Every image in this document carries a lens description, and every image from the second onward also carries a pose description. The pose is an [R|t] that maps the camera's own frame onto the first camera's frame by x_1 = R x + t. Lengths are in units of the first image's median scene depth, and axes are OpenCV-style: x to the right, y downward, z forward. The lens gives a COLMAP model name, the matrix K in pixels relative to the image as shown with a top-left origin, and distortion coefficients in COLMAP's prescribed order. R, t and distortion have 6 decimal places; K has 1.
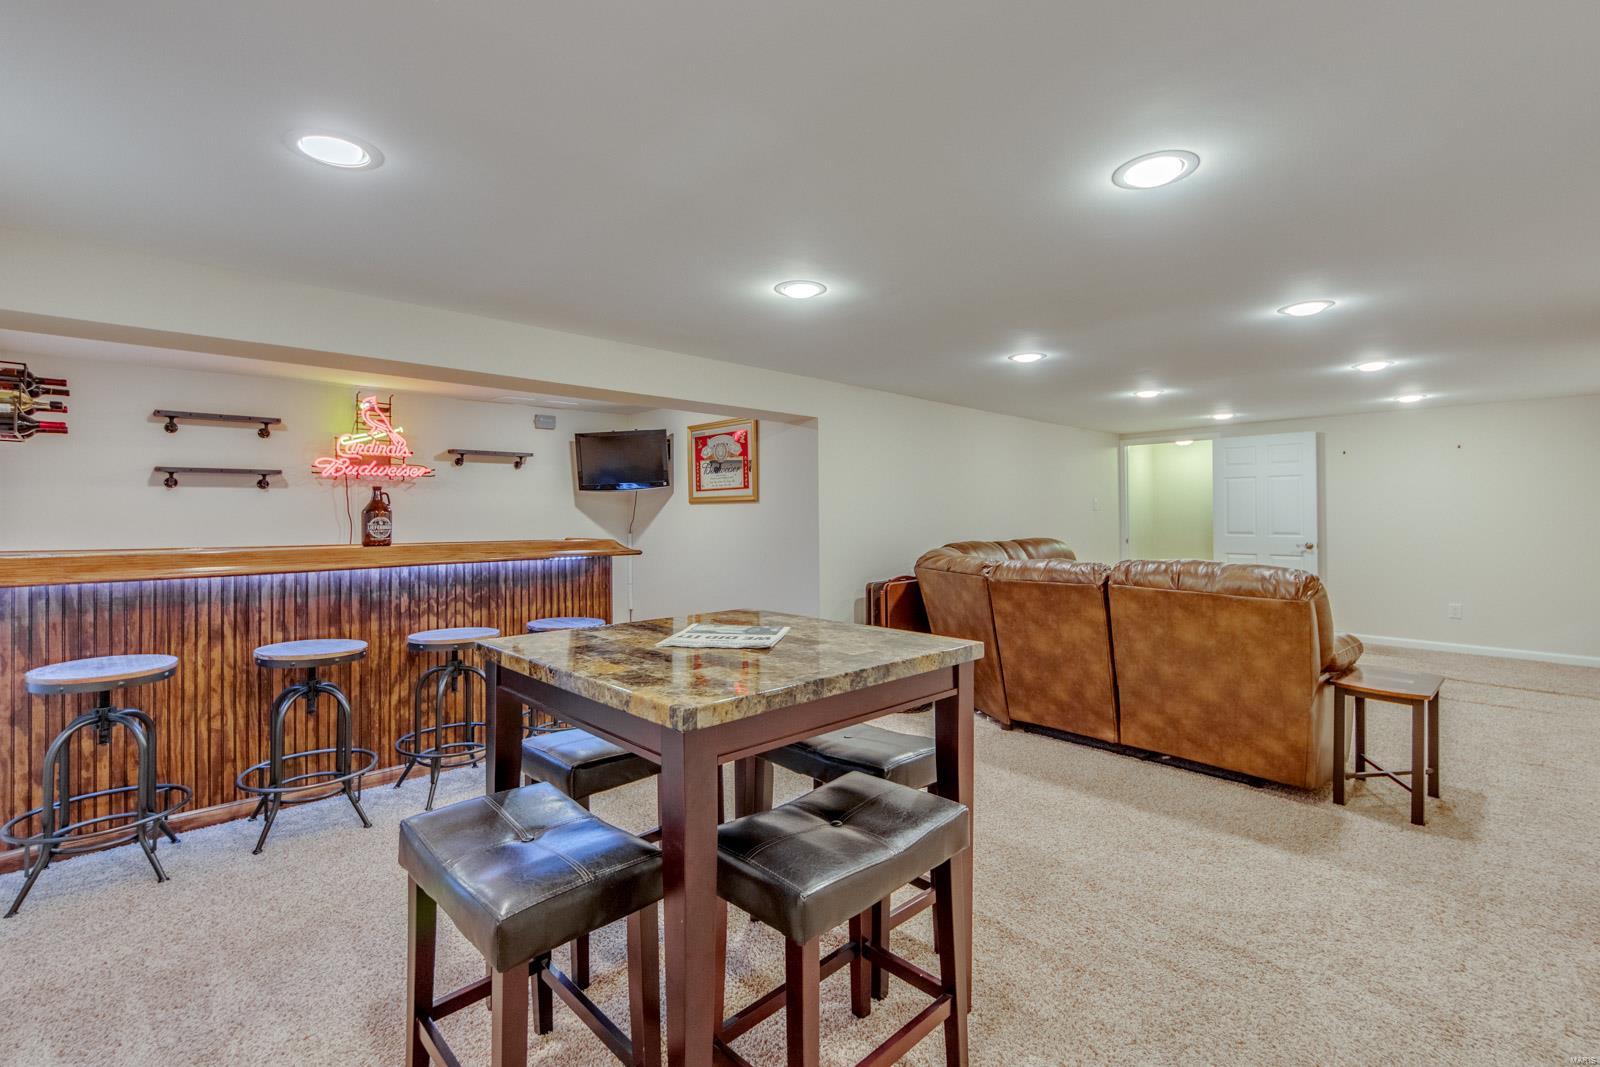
lens RADIAL K [[708.6, 0, 786.6], [0, 708.6, 511.8], [0, 0, 1]] dist [0.007116, -0.001579]
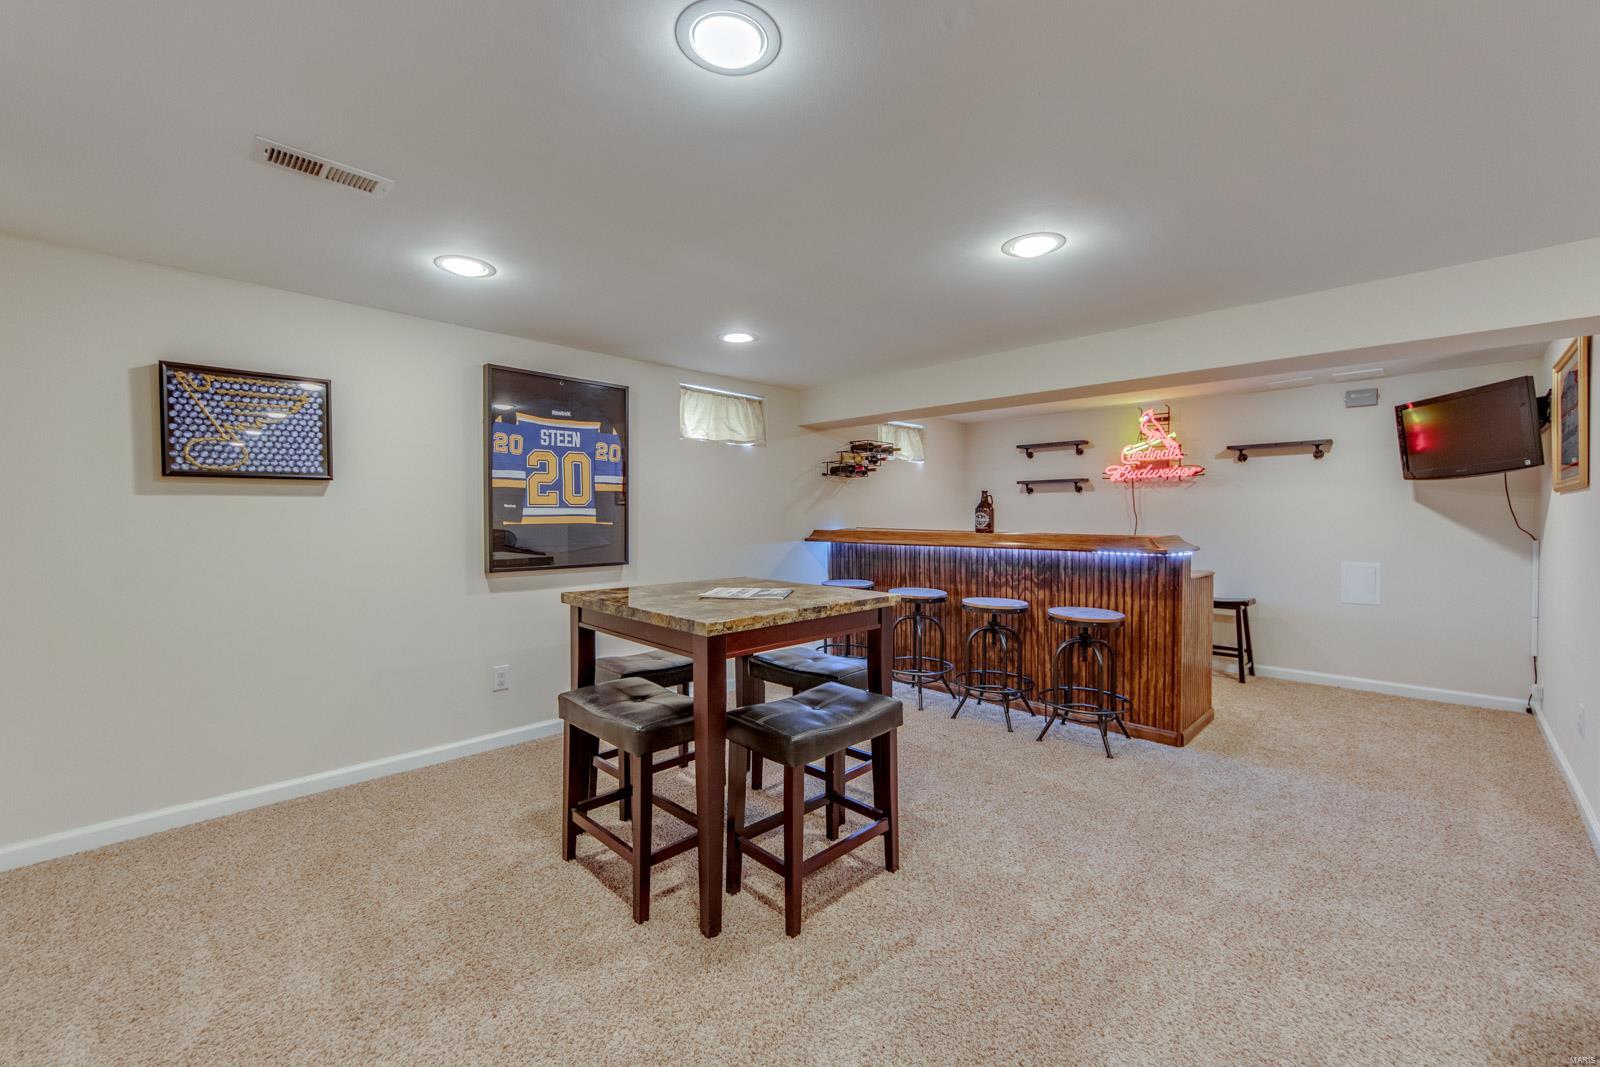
lens RADIAL K [[634.3, 0, 797.8], [0, 634.3, 525.3], [0, 0, 1]] dist [0.002828, 0.000282]
pose [[0.022937, 0.022689, -0.999479, 0.596938], [0.000861, 0.999742, 0.022715, 0.003936], [0.999737, -0.001381, 0.022911, 0.528867]]
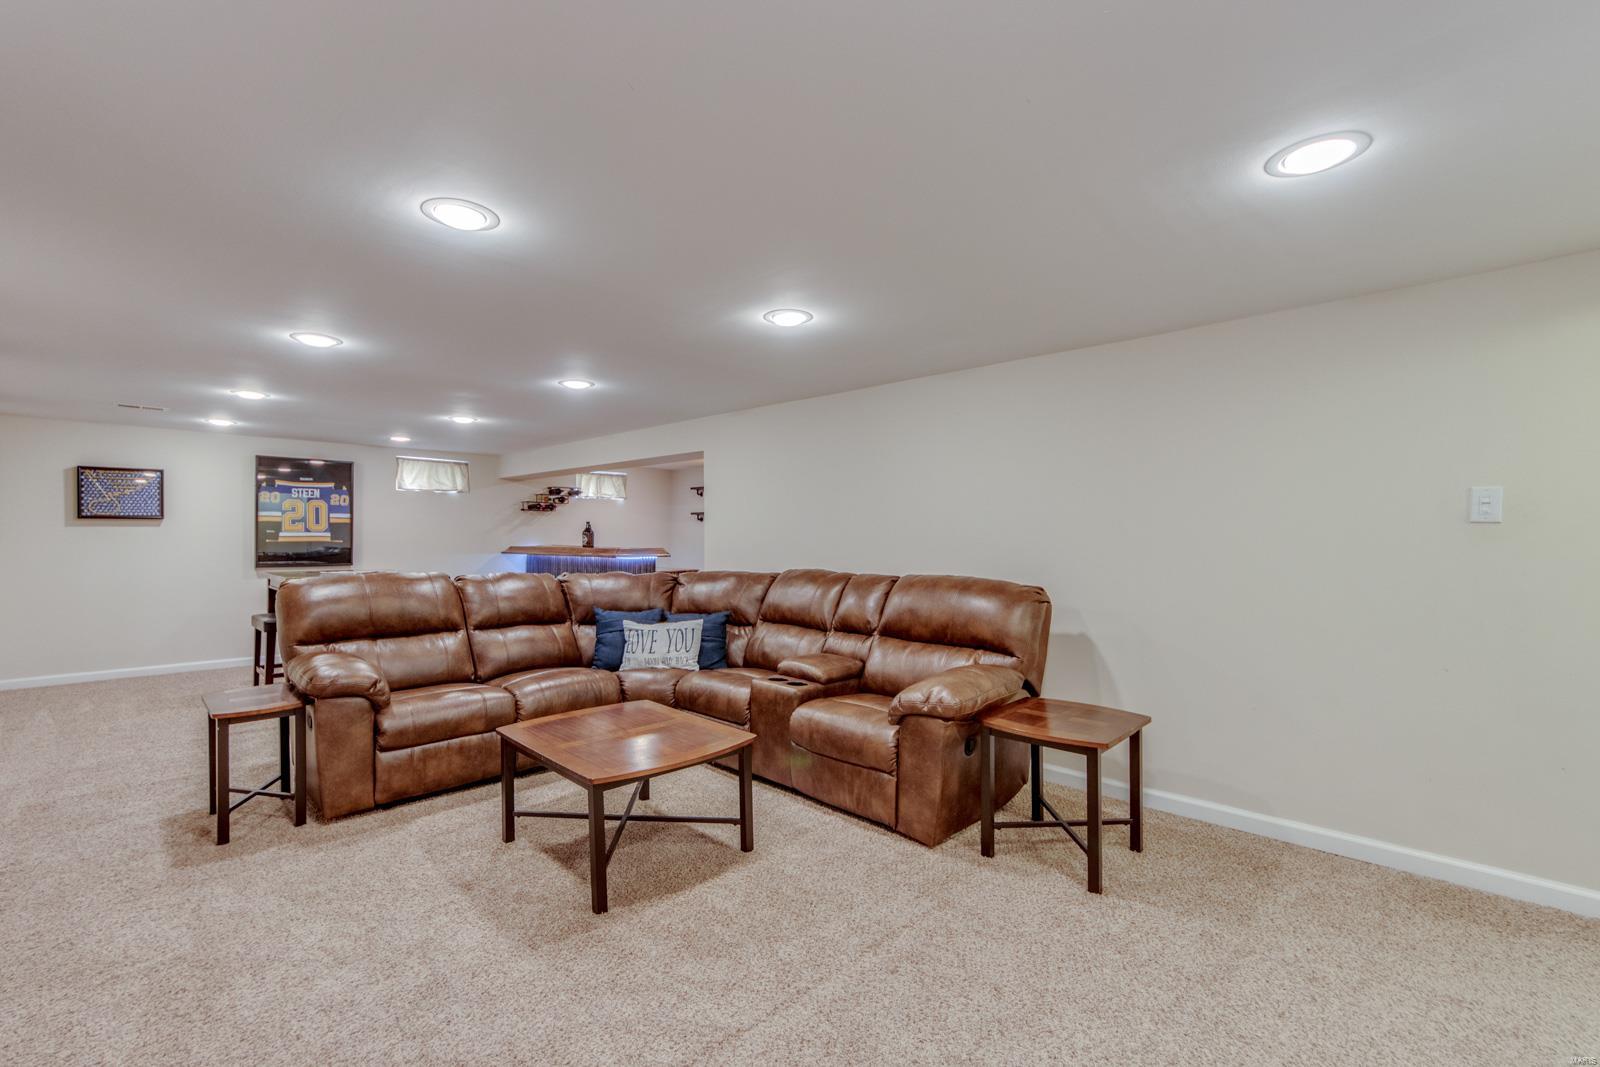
lens RADIAL K [[708.6, 0, 798.1], [0, 708.6, 534.6], [0, 0, 1]] dist [0.007116, -0.001579]
pose [[0.025544, 0.001971, -0.999672, 1.537181], [0.001826, 0.999996, 0.002018, 0.003727], [0.999672, -0.001876, 0.025540, 1.437084]]
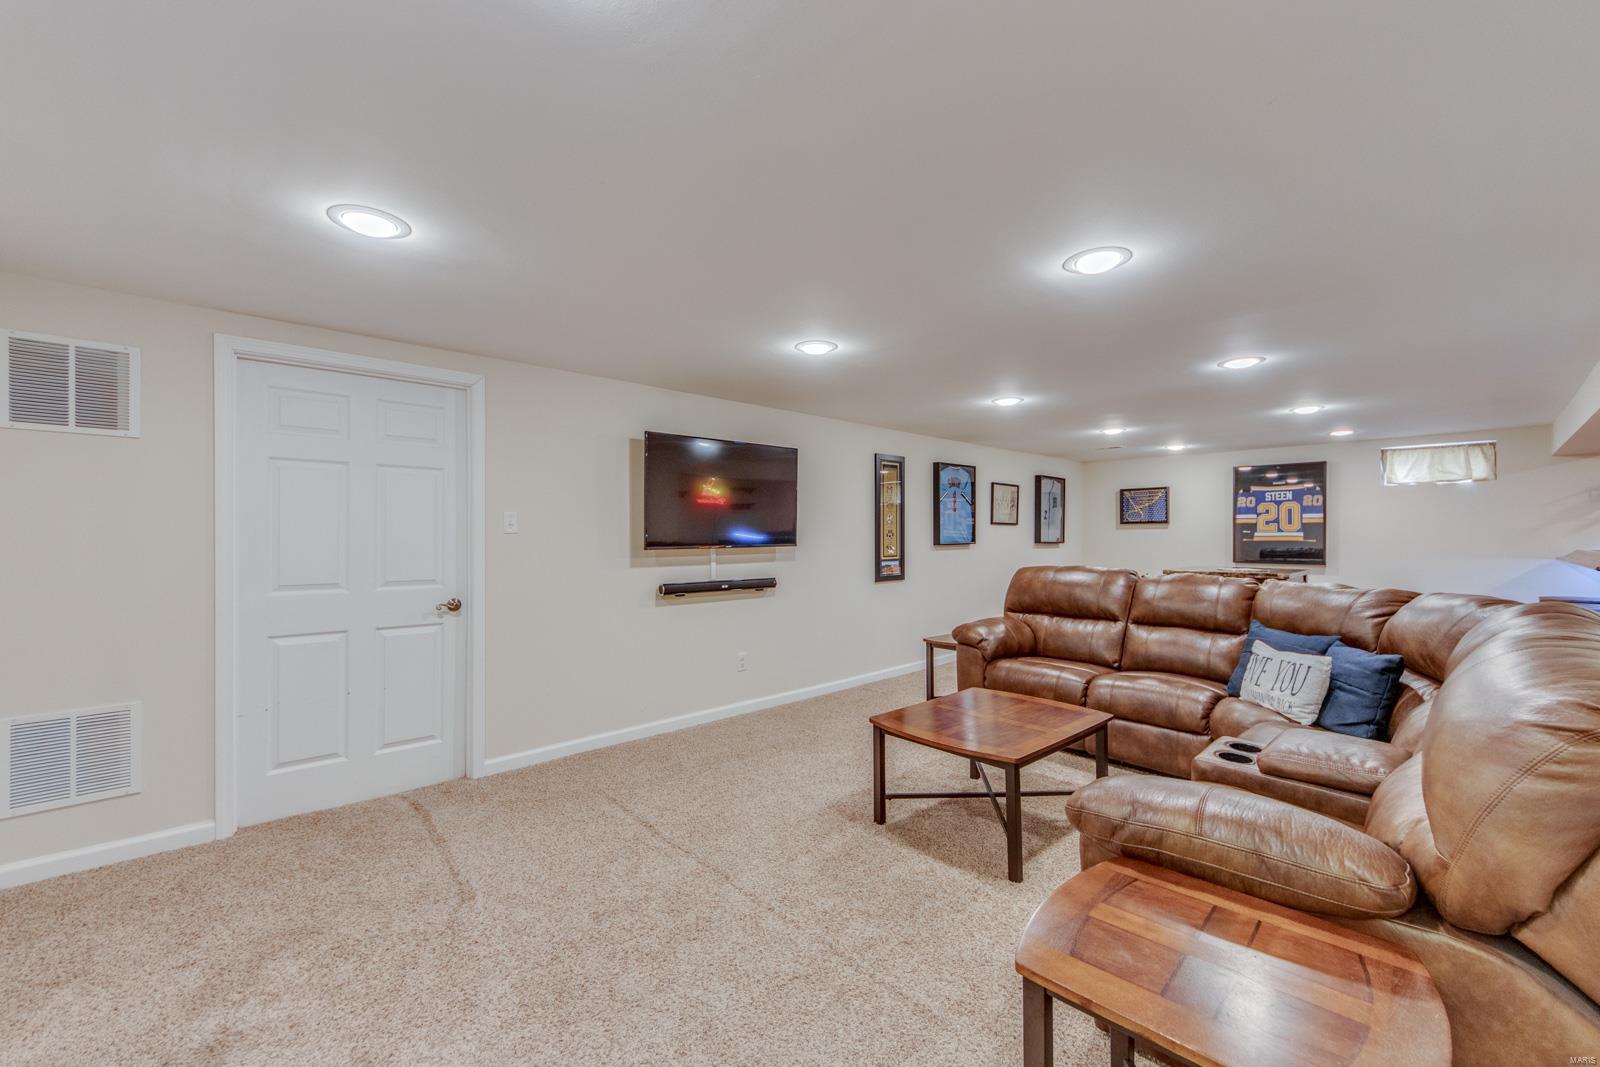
lens RADIAL K [[634.3, 0, 797.7], [0, 634.3, 530.5], [0, 0, 1]] dist [0.002828, 0.000282]
pose [[-0.999984, 0.005467, 0.001565, 1.012609], [0.005452, 0.999944, -0.009023, 0.003343], [-0.001614, -0.009014, -0.999958, 2.005141]]
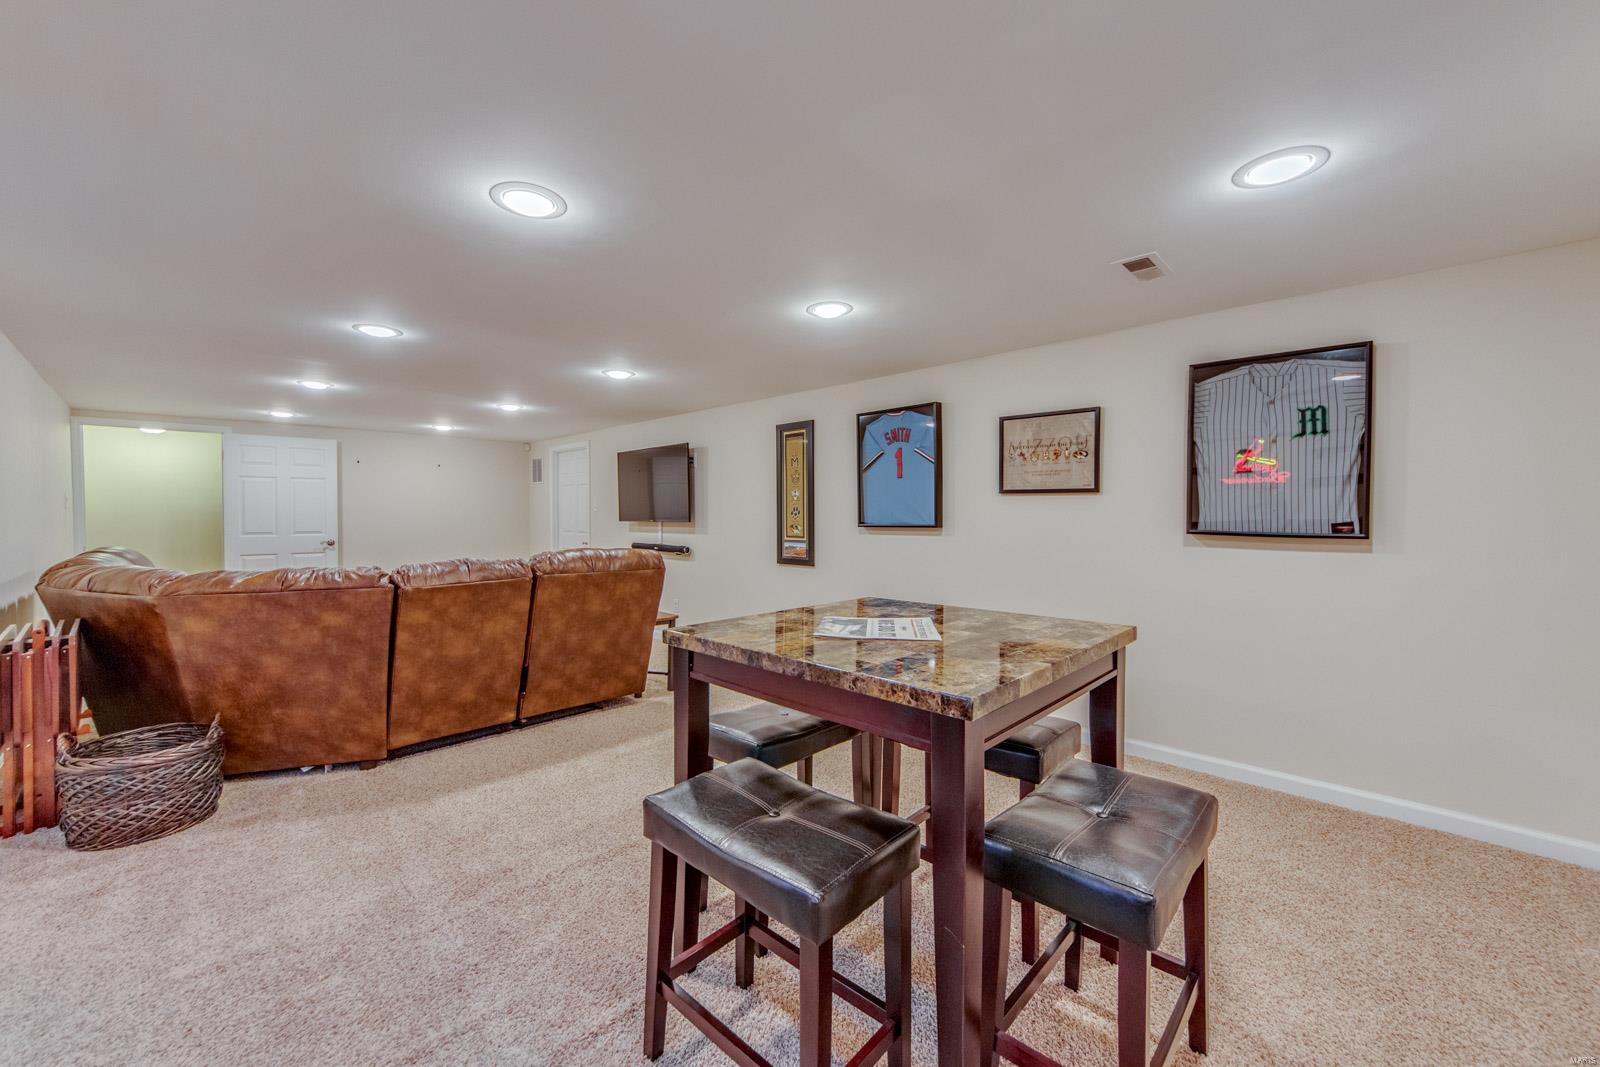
lens RADIAL K [[634.3, 0, 800.2], [0, 634.3, 523.8], [0, 0, 1]] dist [0.002828, 0.000282]
pose [[-0.053269, -0.013982, 0.998482, -0.512926], [-0.001197, 0.999902, 0.013938, 0.005966], [-0.998579, -0.000453, -0.053281, 0.582197]]
